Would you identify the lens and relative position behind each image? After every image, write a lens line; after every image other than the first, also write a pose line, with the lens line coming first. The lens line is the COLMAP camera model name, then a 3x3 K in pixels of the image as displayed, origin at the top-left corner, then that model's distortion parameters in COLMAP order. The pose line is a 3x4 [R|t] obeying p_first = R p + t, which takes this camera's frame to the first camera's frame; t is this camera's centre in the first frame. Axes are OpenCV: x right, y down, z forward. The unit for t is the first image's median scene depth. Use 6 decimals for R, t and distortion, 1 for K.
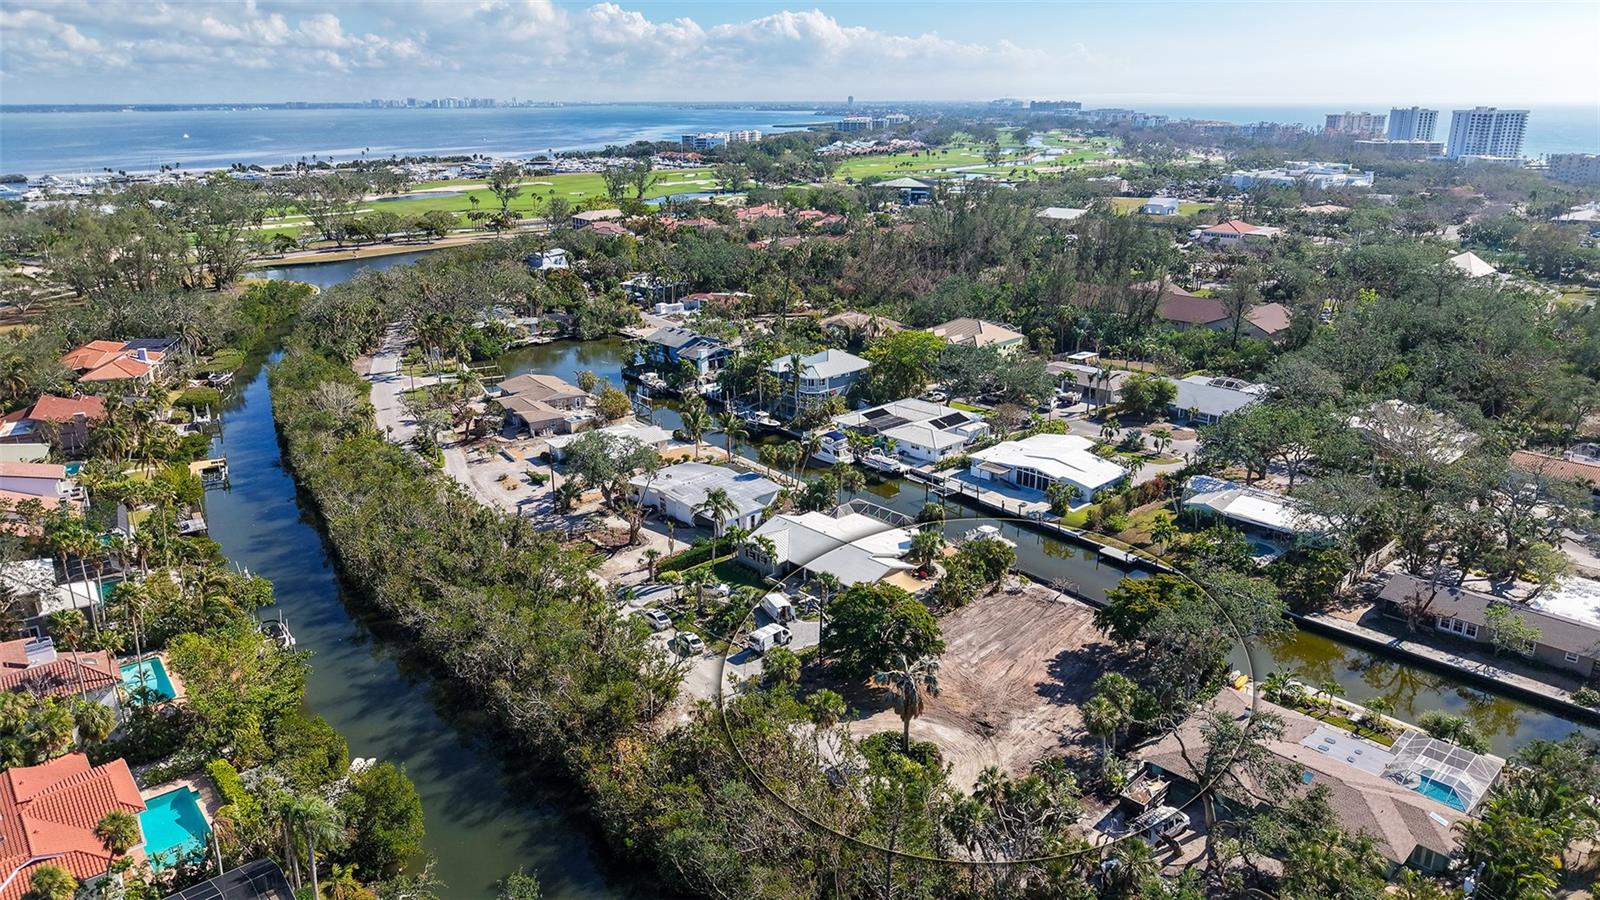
lens RADIAL K [[1072.4, 0, 800.0], [0, 1072.4, 450.0], [0, 0, 1]] dist [0.132773, -0.173148]
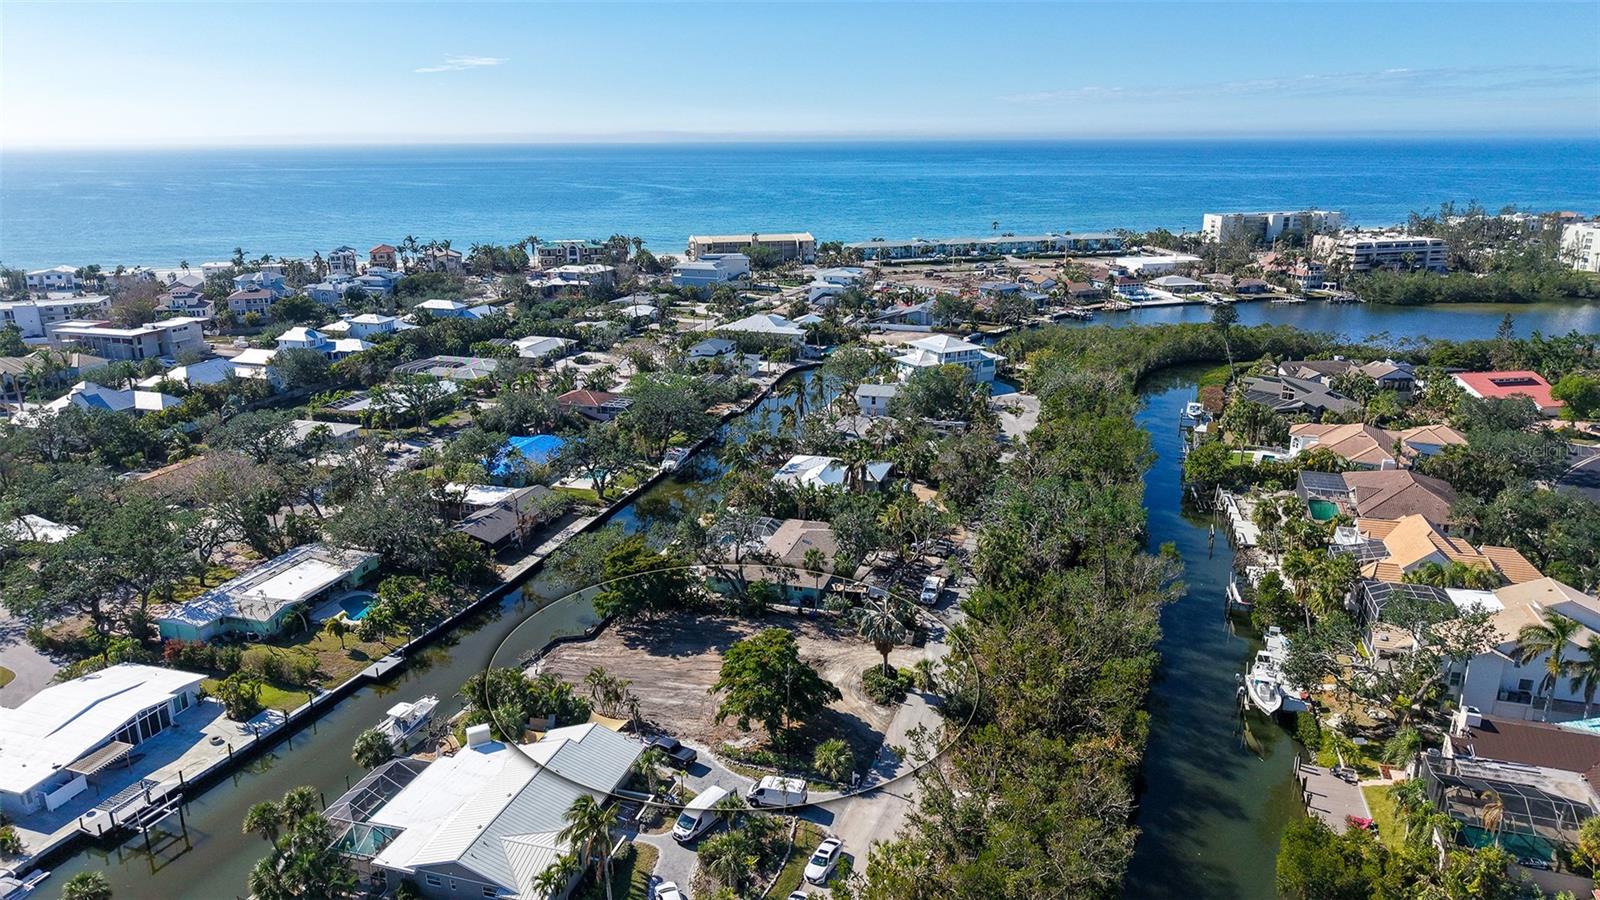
lens RADIAL K [[1054.9, 0, 803.4], [0, 1054.9, 474.8], [0, 0, 1]] dist [0.062522, -0.084044]
pose [[-0.480044, -0.271065, 0.834315, -0.458978], [0.279462, 0.854259, 0.438340, -0.269105], [-0.831540, 0.443582, -0.334329, 0.821483]]
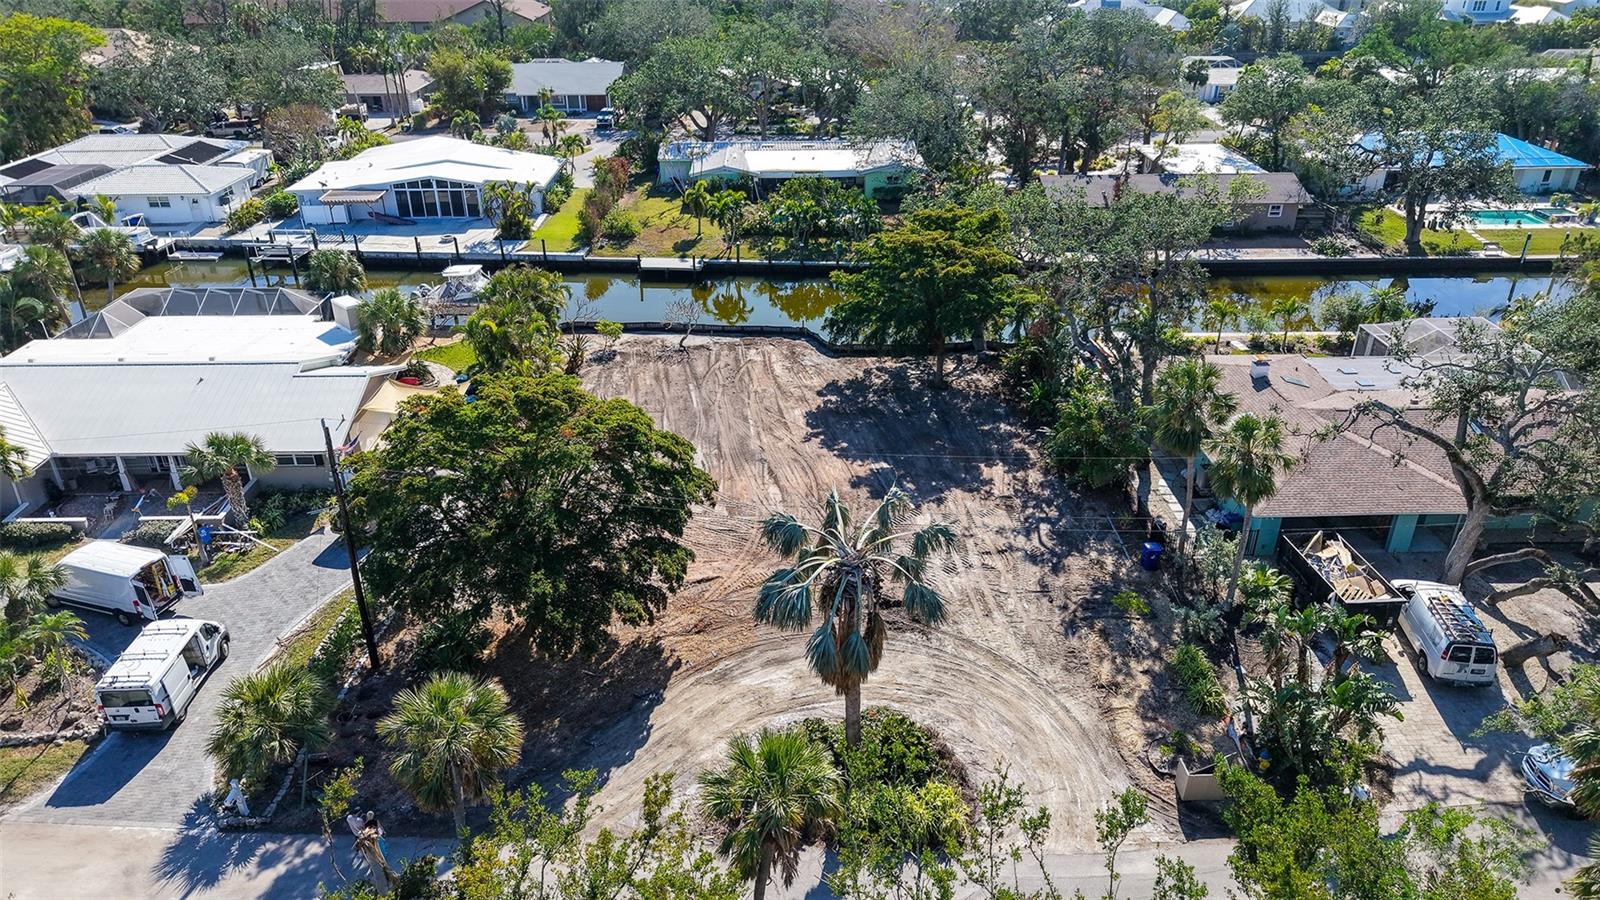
lens RADIAL K [[1062.0, 0, 794.2], [0, 1062.0, 489.1], [0, 0, 1]] dist [0.061646, -0.061100]
pose [[0.688818, -0.356500, 0.631219, -0.058662], [0.233456, 0.933426, 0.272422, 0.059646], [-0.686315, -0.040288, 0.726188, 0.466016]]
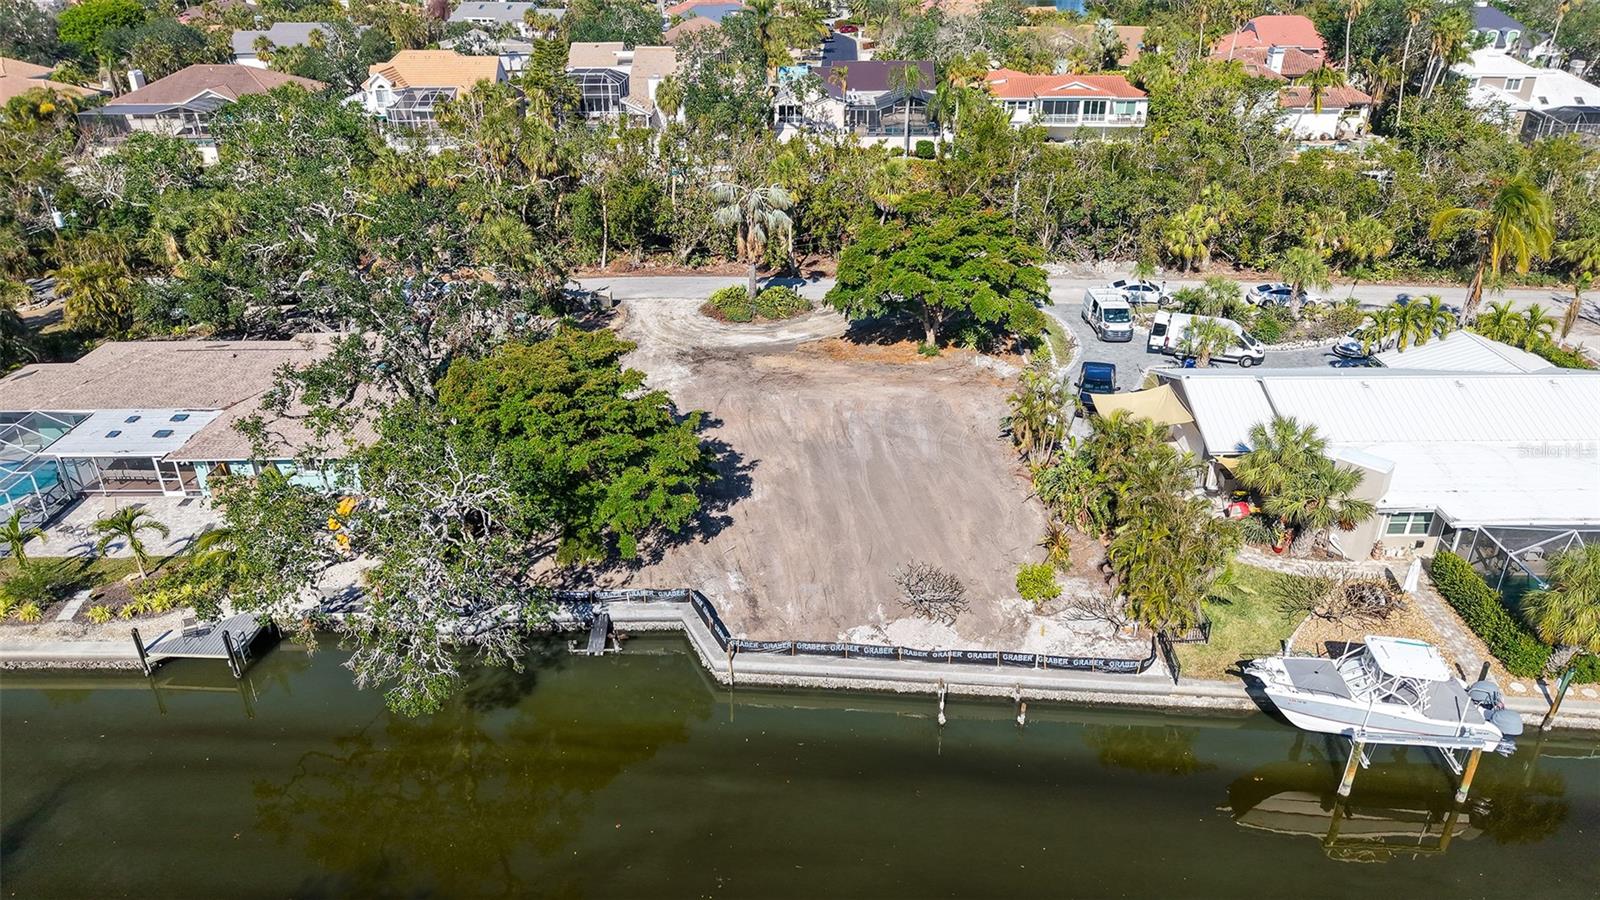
lens RADIAL K [[1062.0, 0, 794.2], [0, 1062.0, 489.1], [0, 0, 1]] dist [0.061646, -0.061100]
pose [[-0.702578, 0.332010, -0.629407, 0.358774], [-0.223554, 0.736729, 0.638164, -0.067430], [0.675580, 0.589066, -0.443388, 0.863248]]
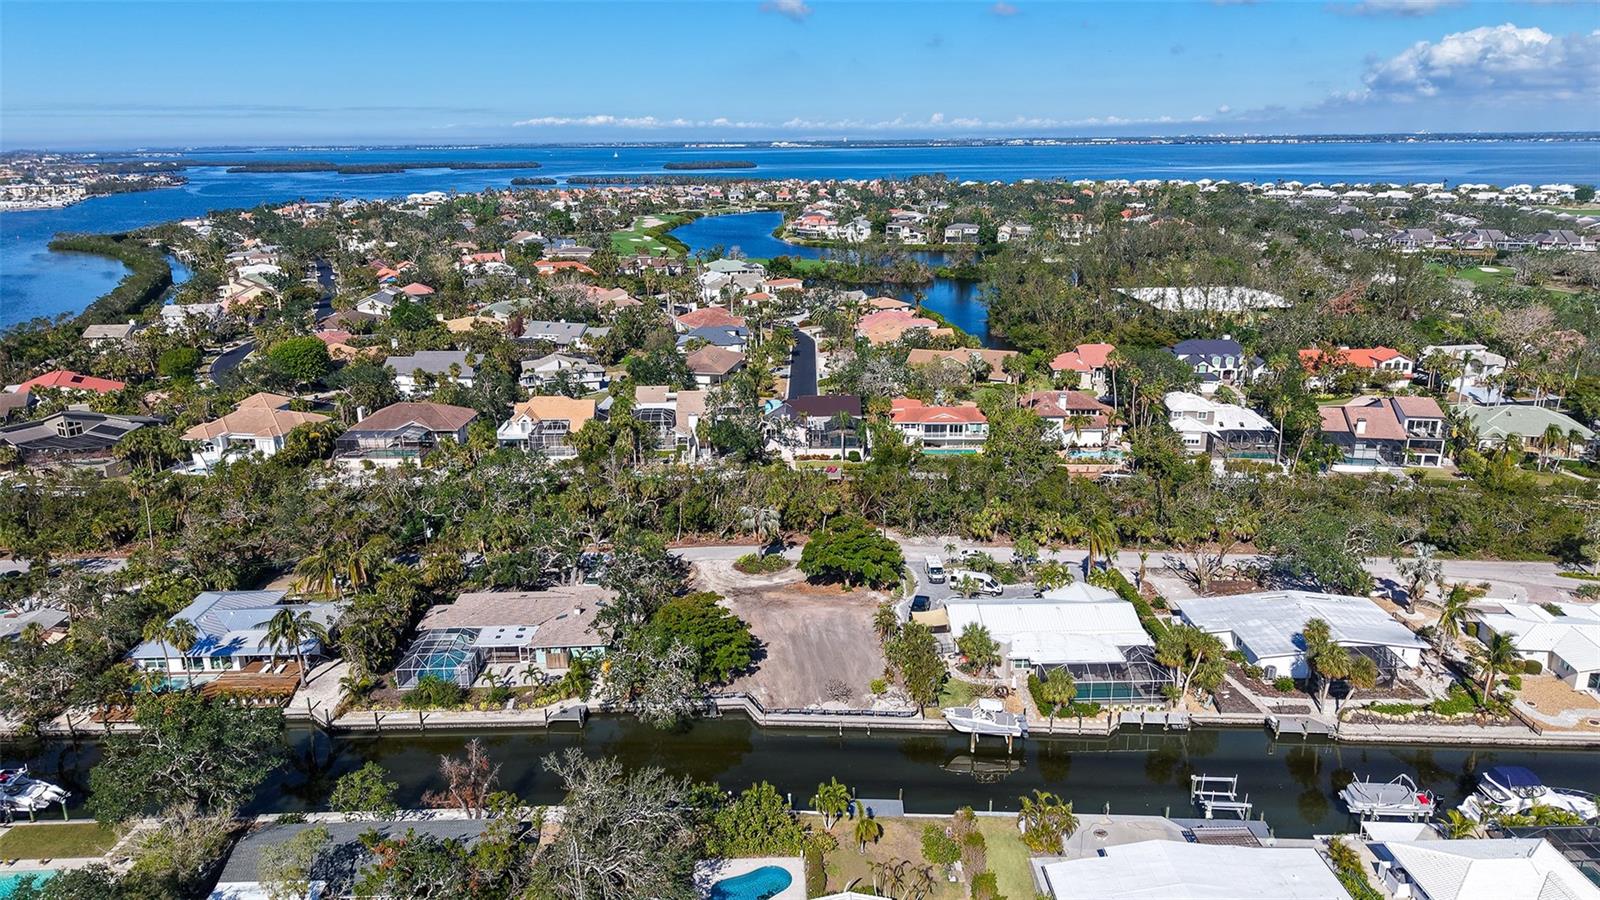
lens RADIAL K [[1054.9, 0, 803.4], [0, 1054.9, 474.8], [0, 0, 1]] dist [0.062522, -0.084044]
pose [[-0.674491, 0.210611, -0.707605, 0.647137], [-0.236669, 0.846185, 0.477451, -0.327591], [0.699321, 0.489505, -0.520899, 1.055125]]
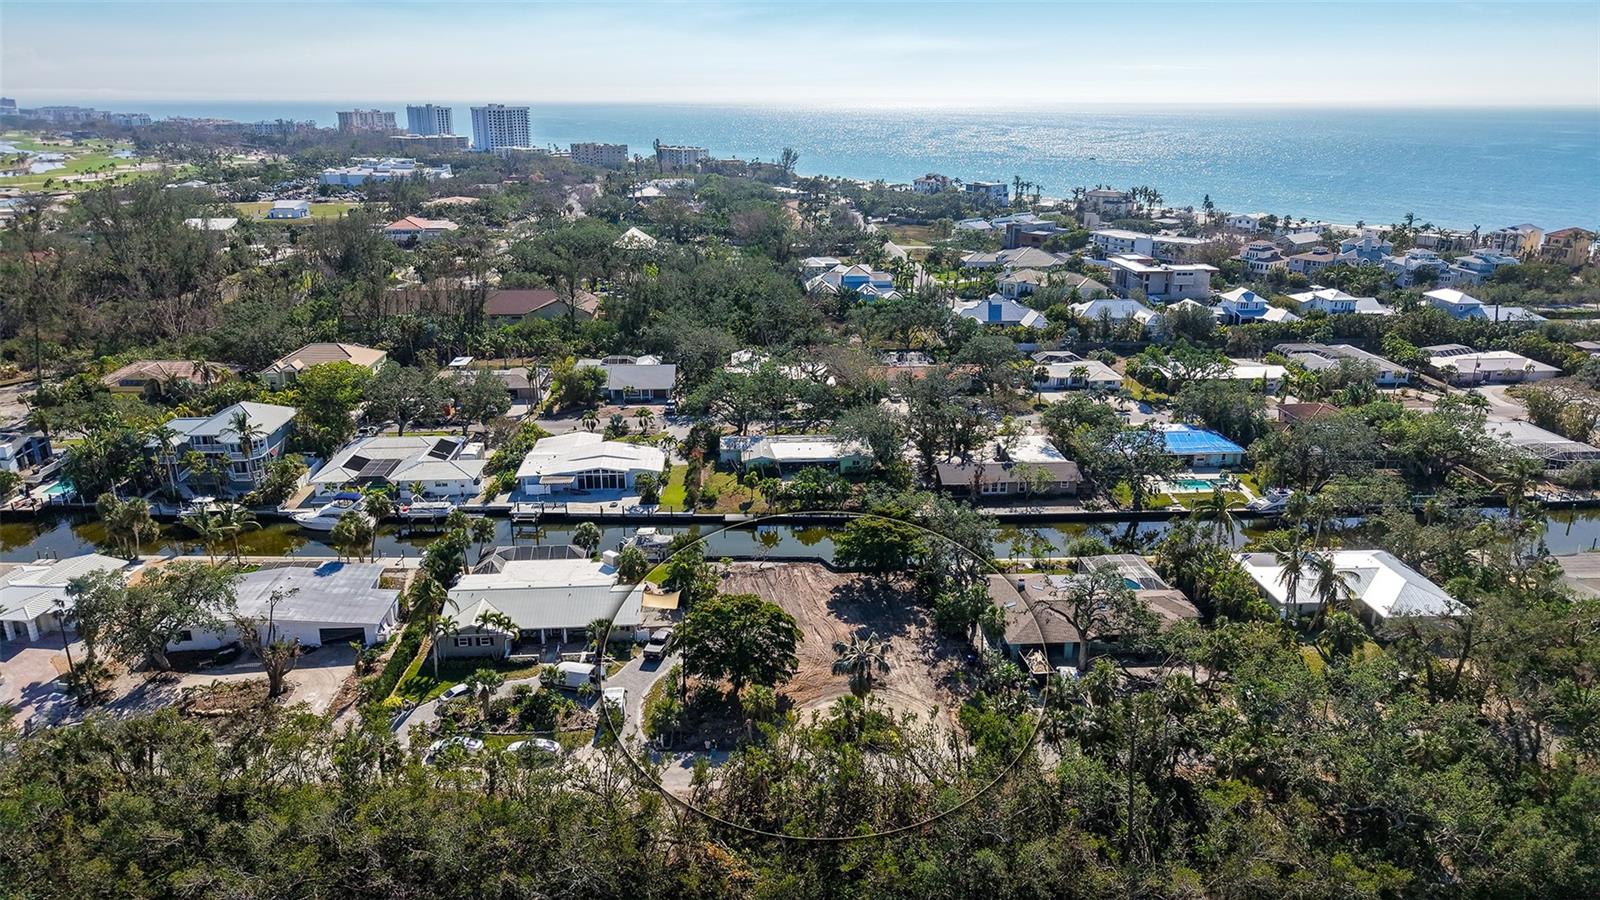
lens RADIAL K [[1072.4, 0, 800.0], [0, 1072.4, 450.0], [0, 0, 1]] dist [0.132773, -0.173148]
pose [[0.649207, -0.237542, 0.722567, -0.373297], [0.236006, 0.966005, 0.105526, -0.060086], [-0.723071, 0.102022, 0.683199, 0.190950]]
